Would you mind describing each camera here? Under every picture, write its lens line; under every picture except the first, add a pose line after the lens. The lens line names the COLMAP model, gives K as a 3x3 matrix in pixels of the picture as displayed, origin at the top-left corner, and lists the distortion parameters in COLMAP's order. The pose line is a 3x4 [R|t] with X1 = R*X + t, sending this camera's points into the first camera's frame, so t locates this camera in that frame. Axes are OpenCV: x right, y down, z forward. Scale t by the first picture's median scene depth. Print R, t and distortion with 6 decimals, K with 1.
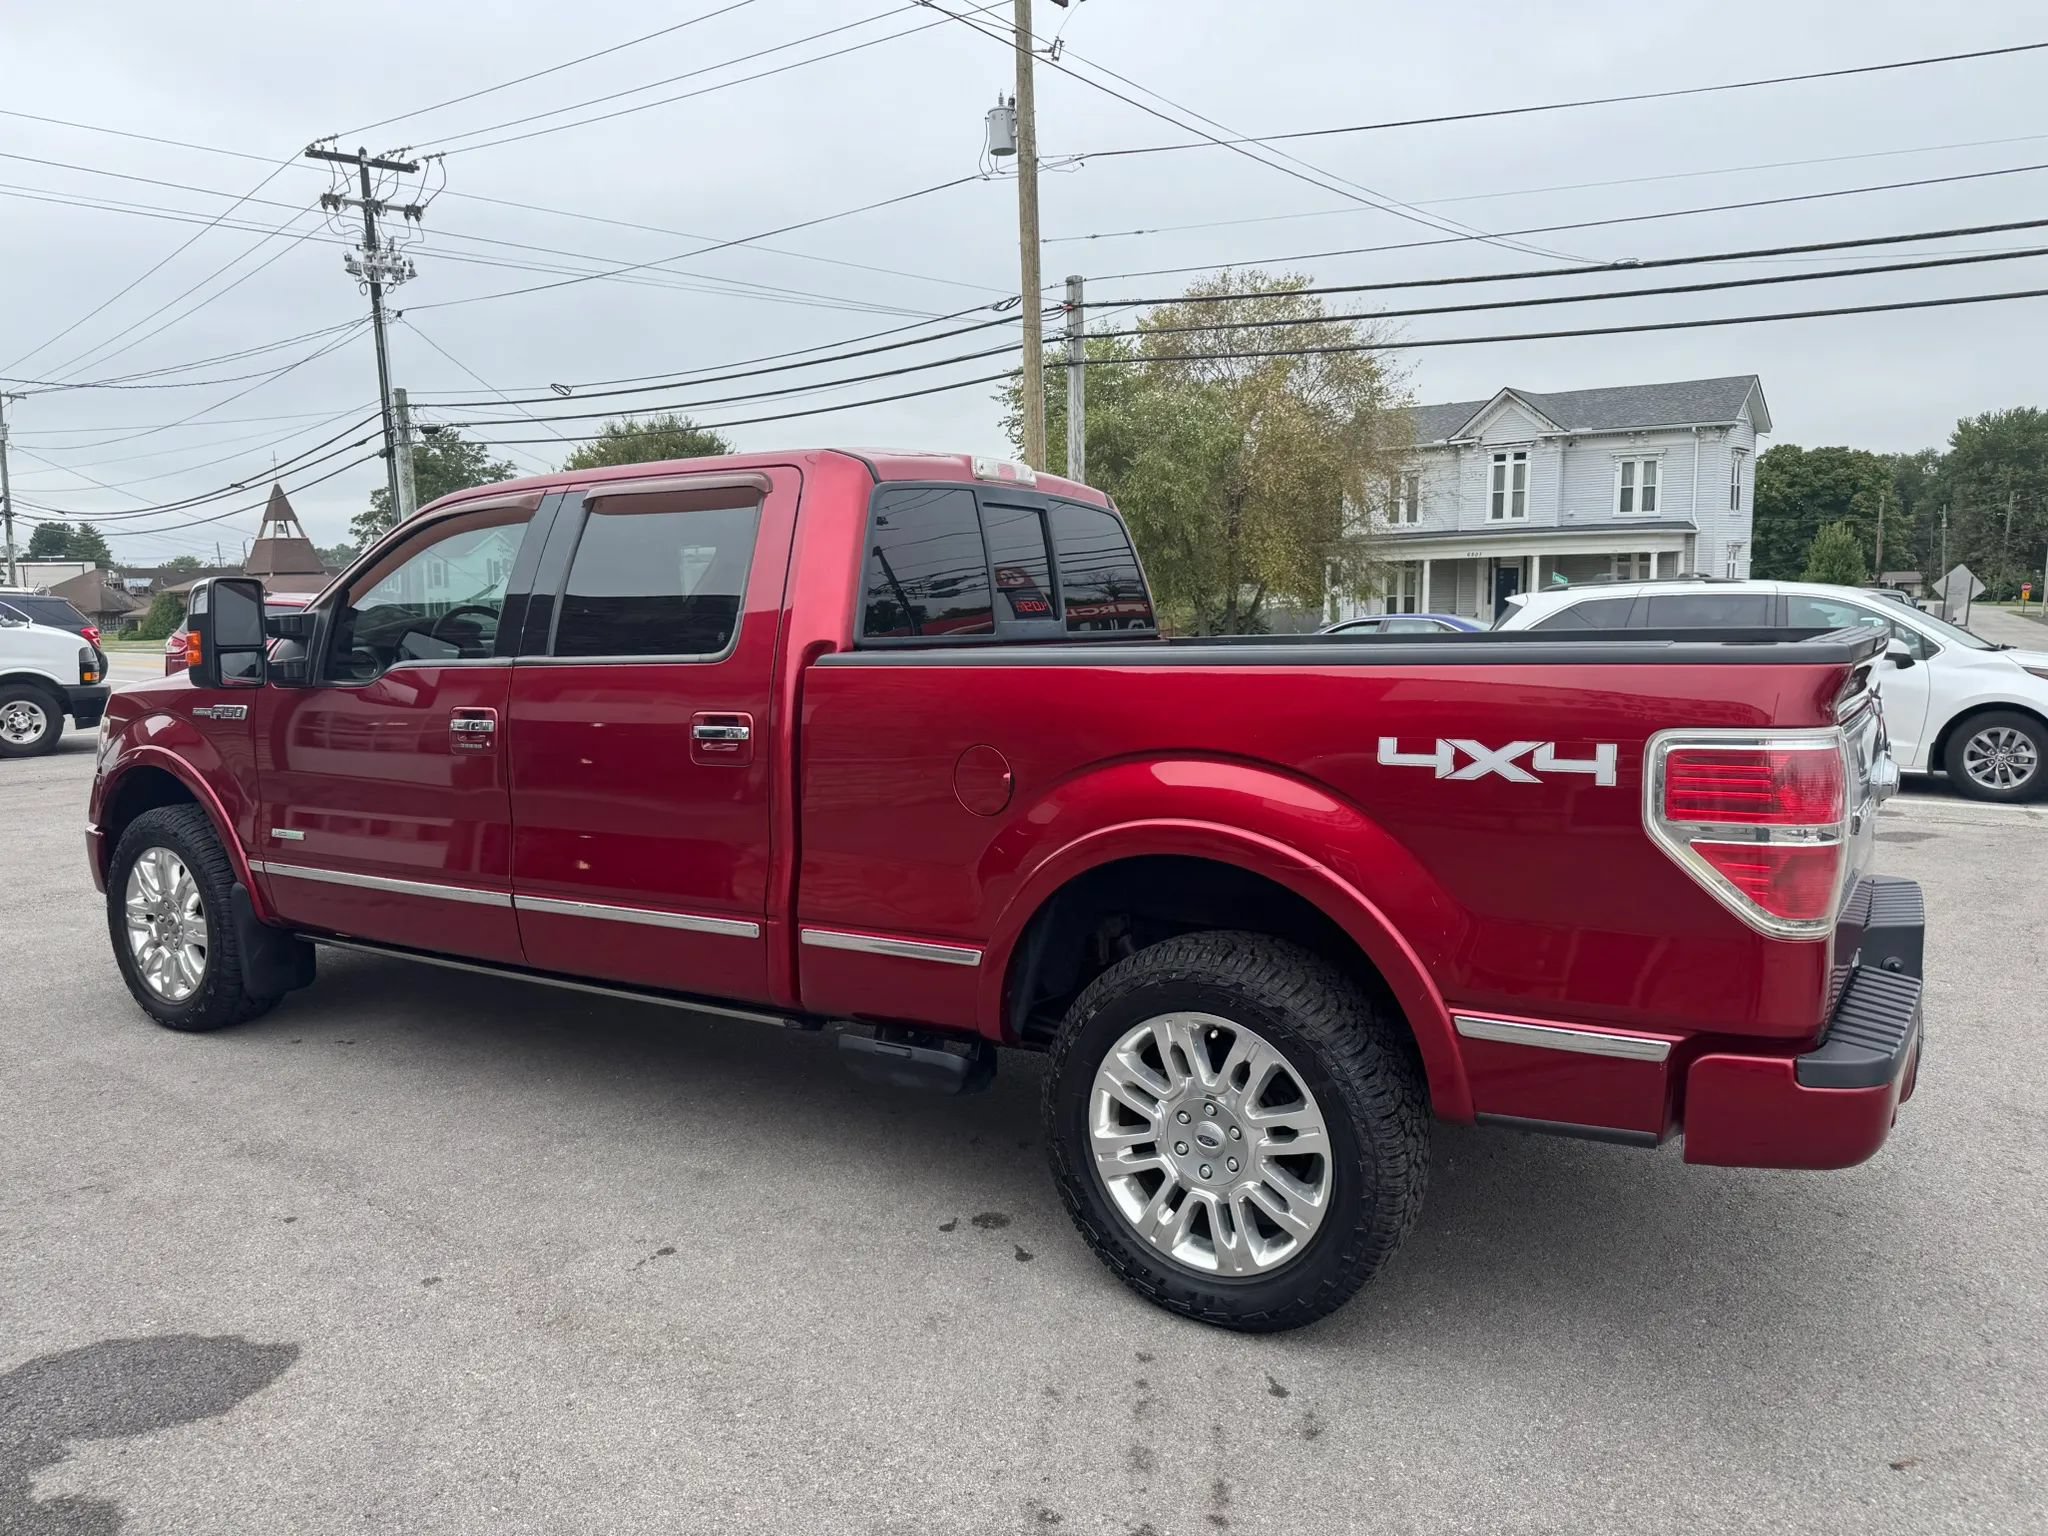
lens RADIAL K [[1451.6, 0, 1016.9], [0, 1451.6, 768.4], [0, 0, 1]] dist [0.019268, -0.025210]
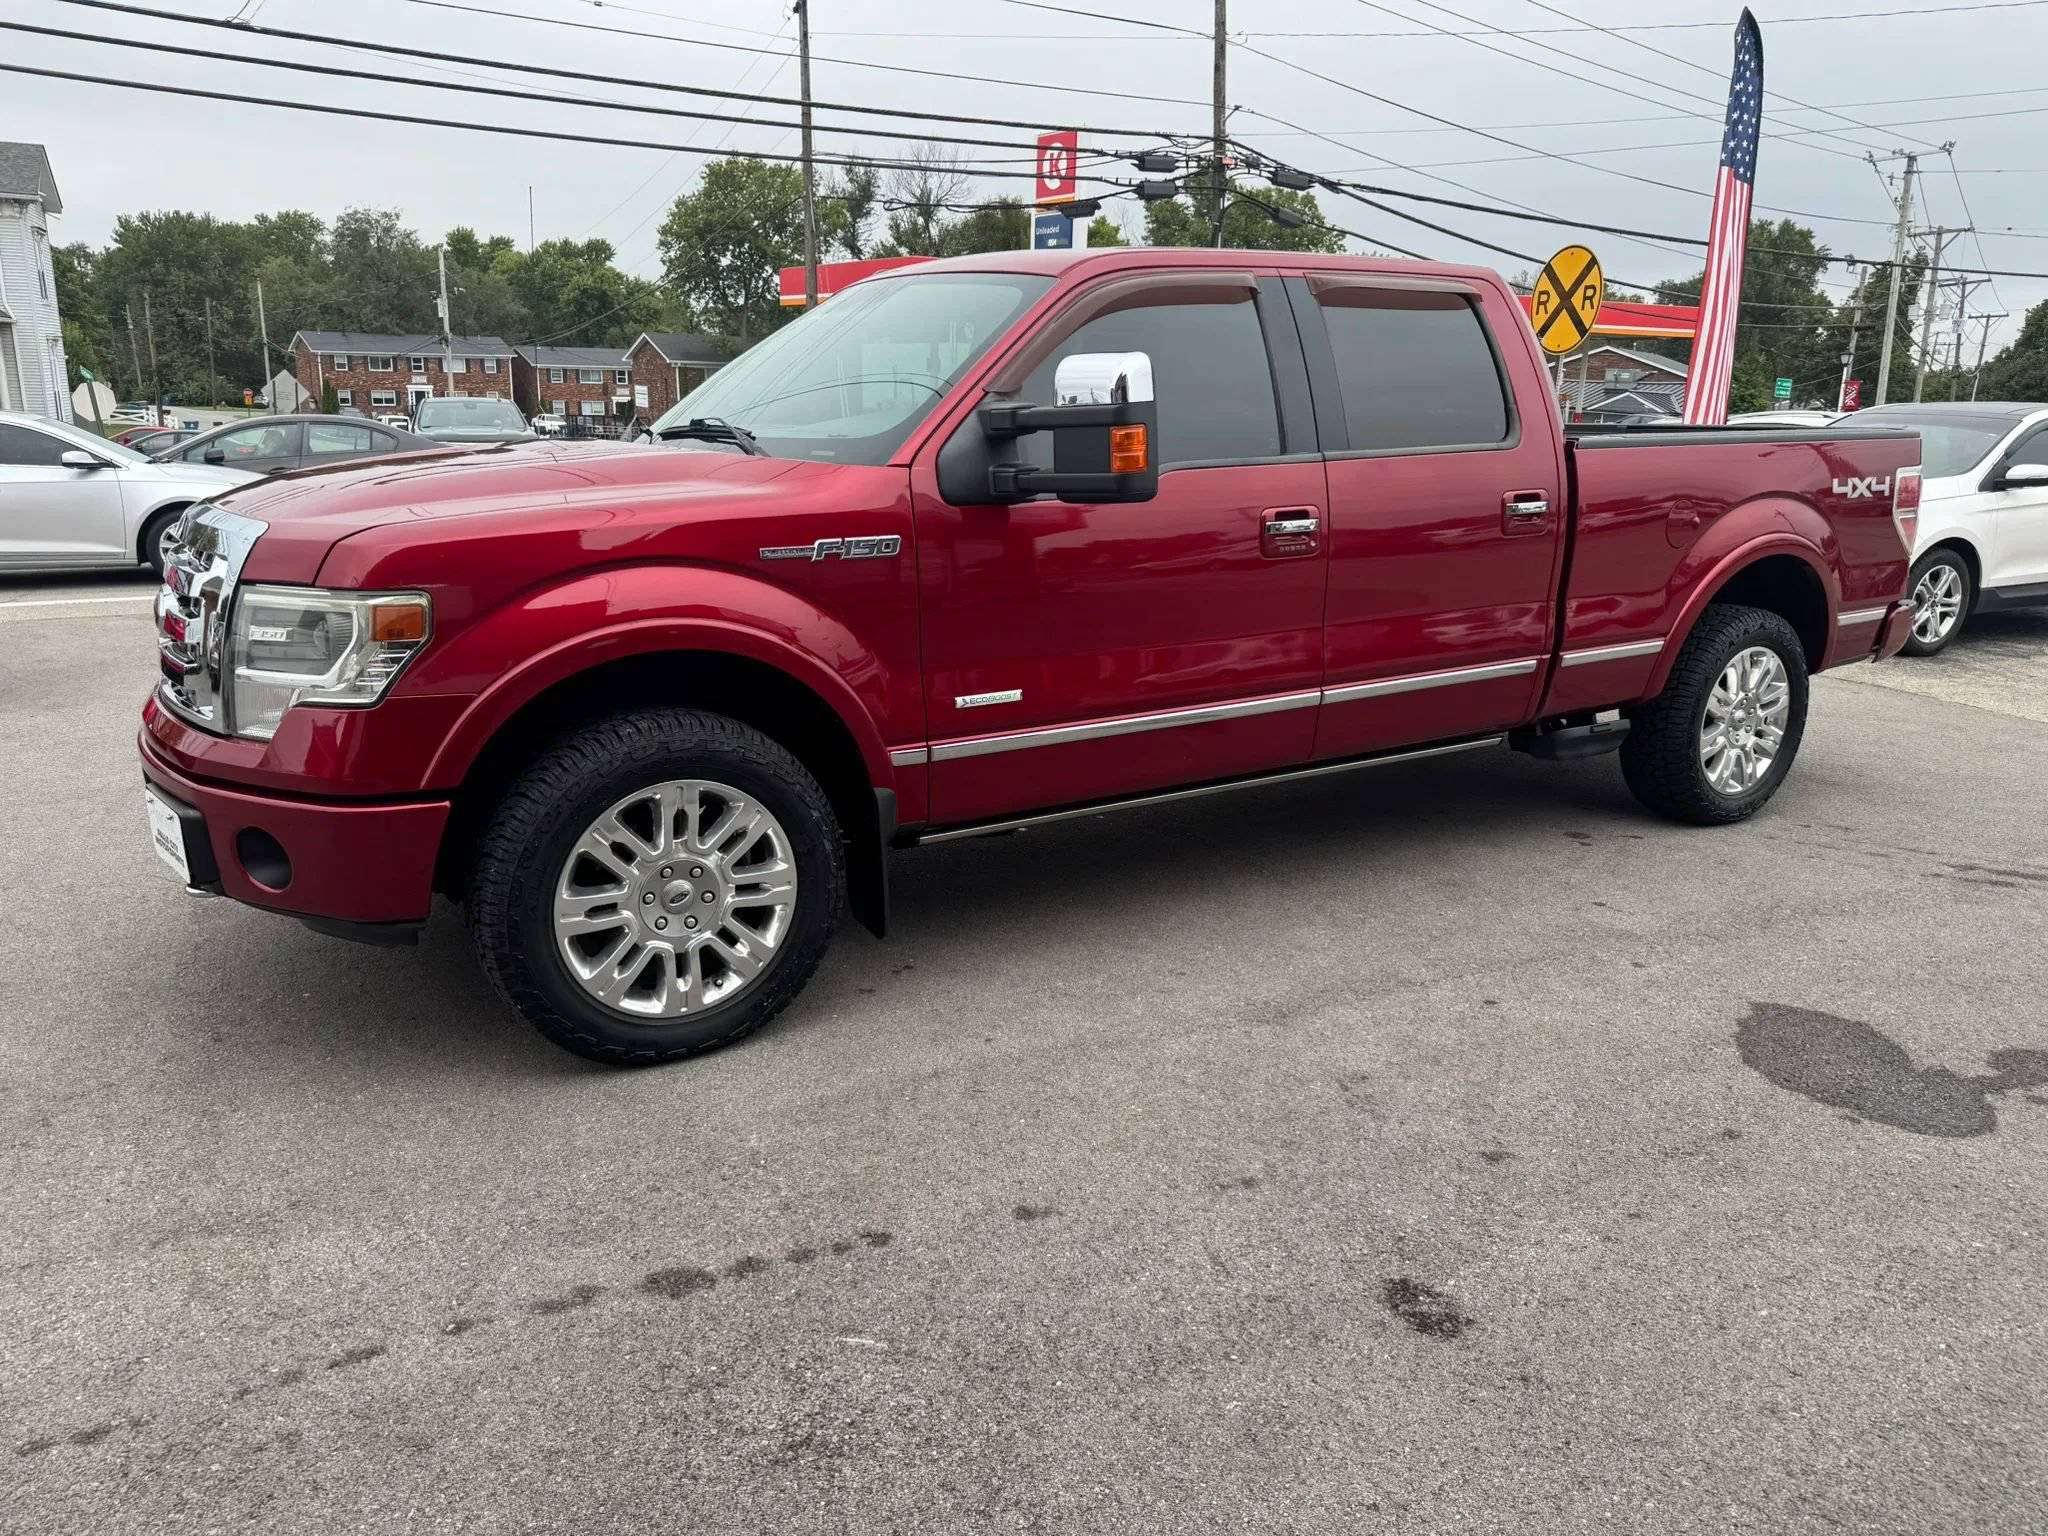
lens RADIAL K [[1451.6, 0, 1026.6], [0, 1451.6, 785.2], [0, 0, 1]] dist [0.019268, -0.025210]
pose [[0.426964, -0.213626, 0.878673, -0.341171], [0.088310, 0.976900, 0.194596, -0.016245], [-0.899946, -0.005490, 0.435966, 0.190501]]
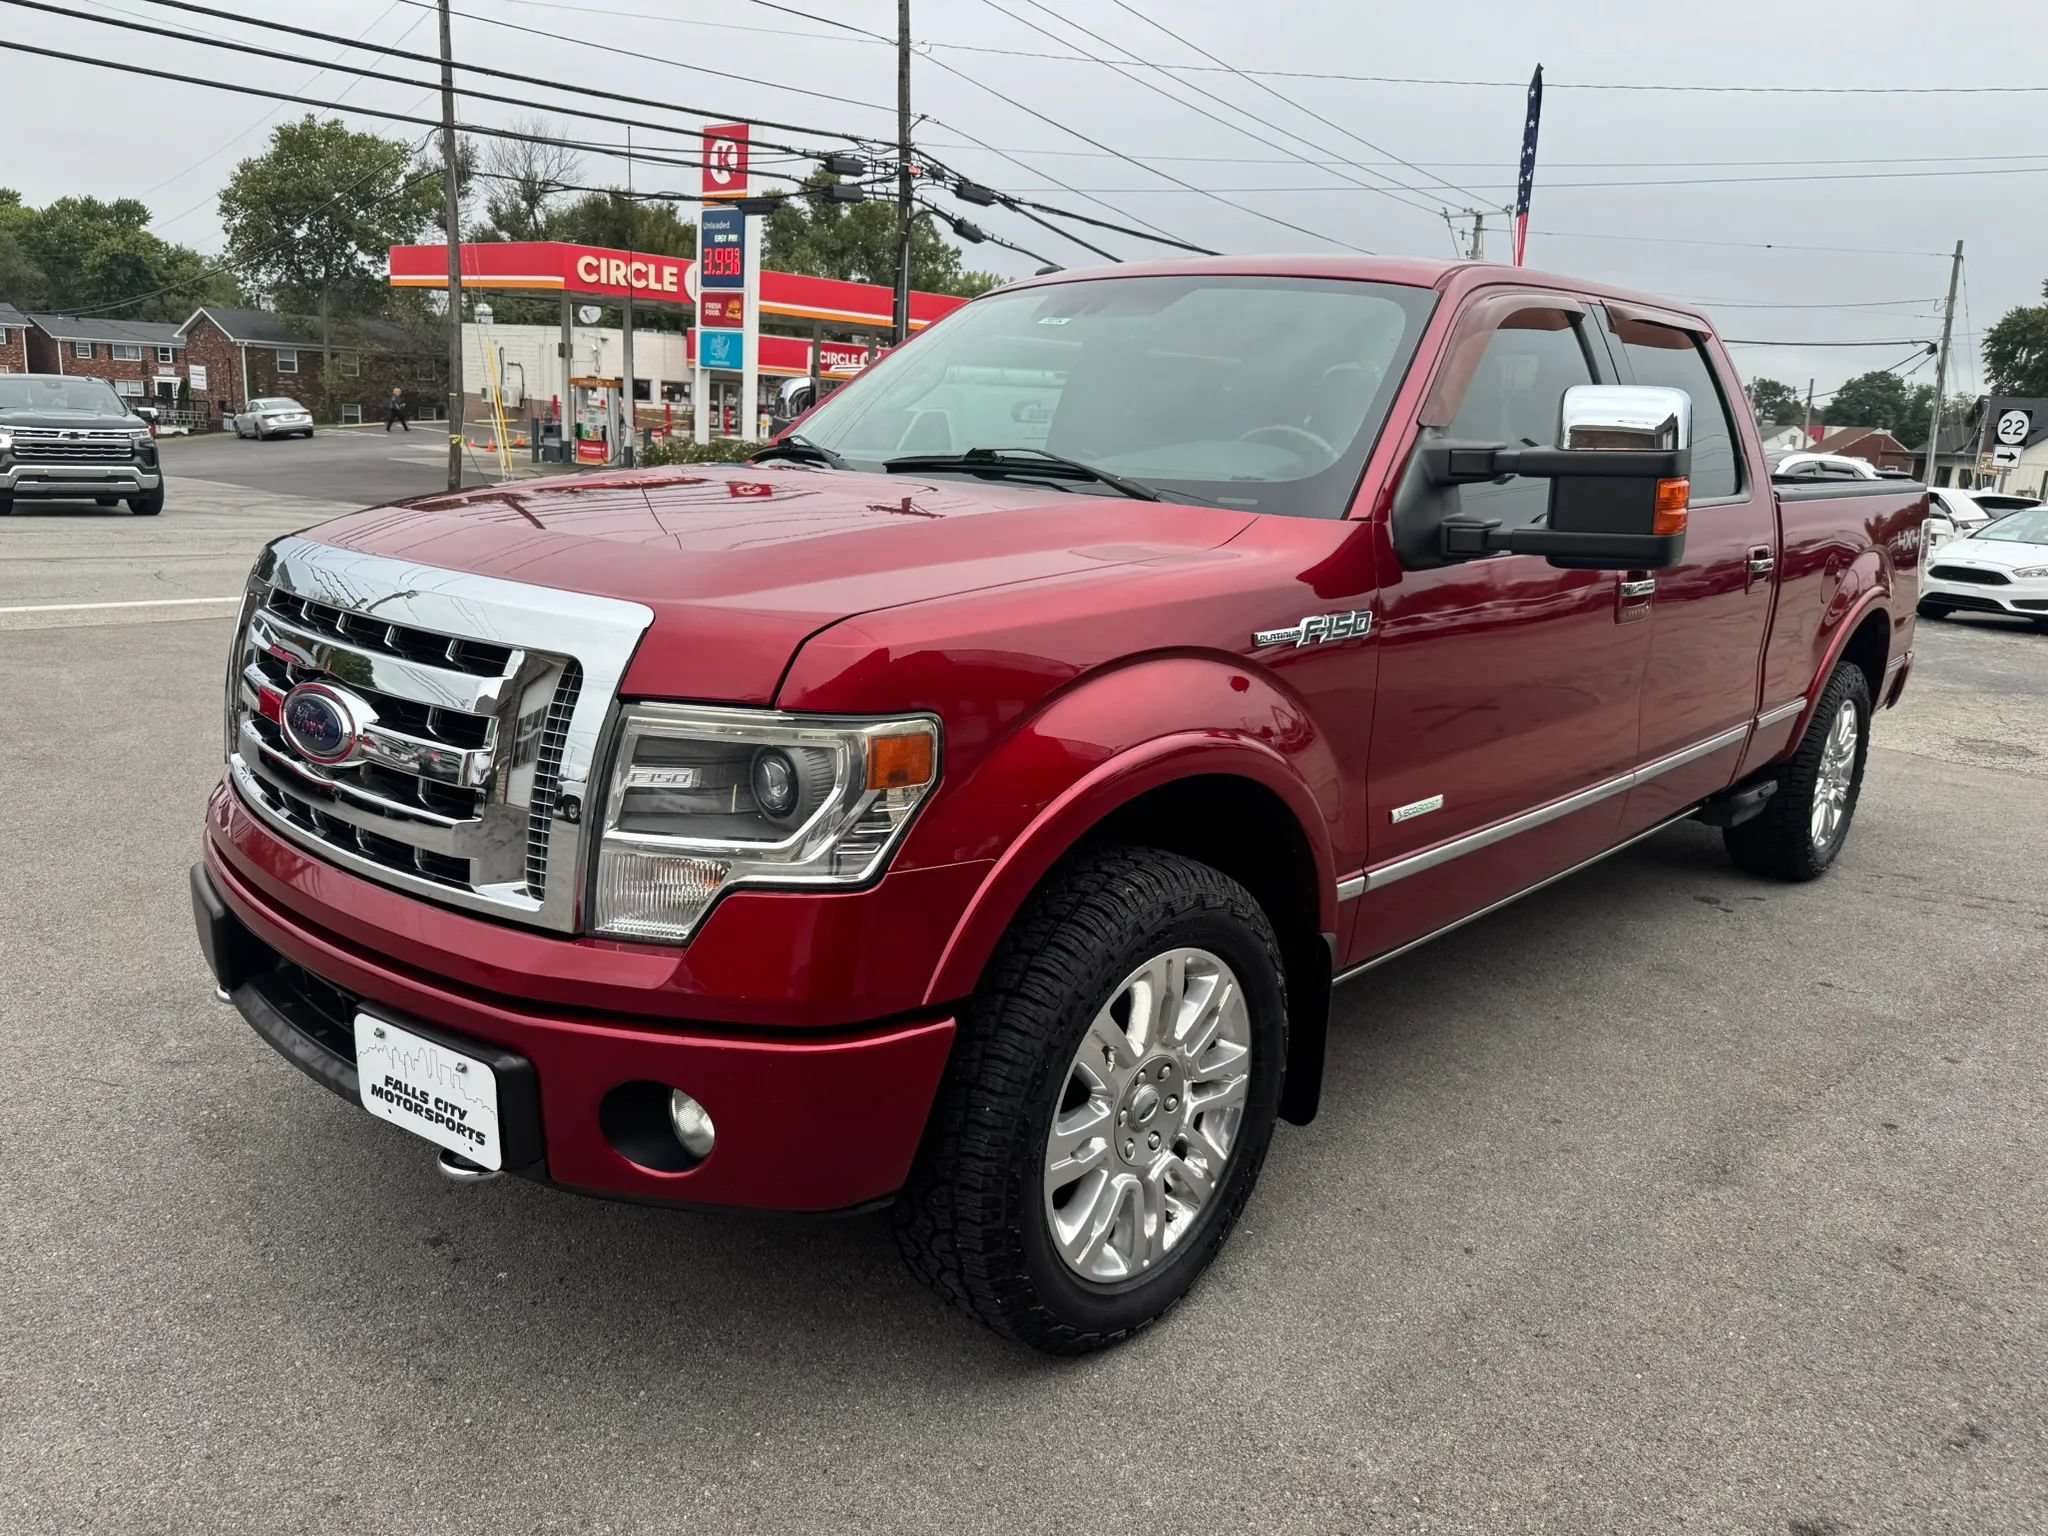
lens RADIAL K [[1451.6, 0, 1018.7], [0, 1451.6, 766.5], [0, 0, 1]] dist [0.019268, -0.025210]
pose [[0.176794, -0.207205, 0.962190, -0.324134], [0.063563, 0.977952, 0.198920, -0.030042], [-0.982193, 0.025992, 0.186066, 0.307272]]
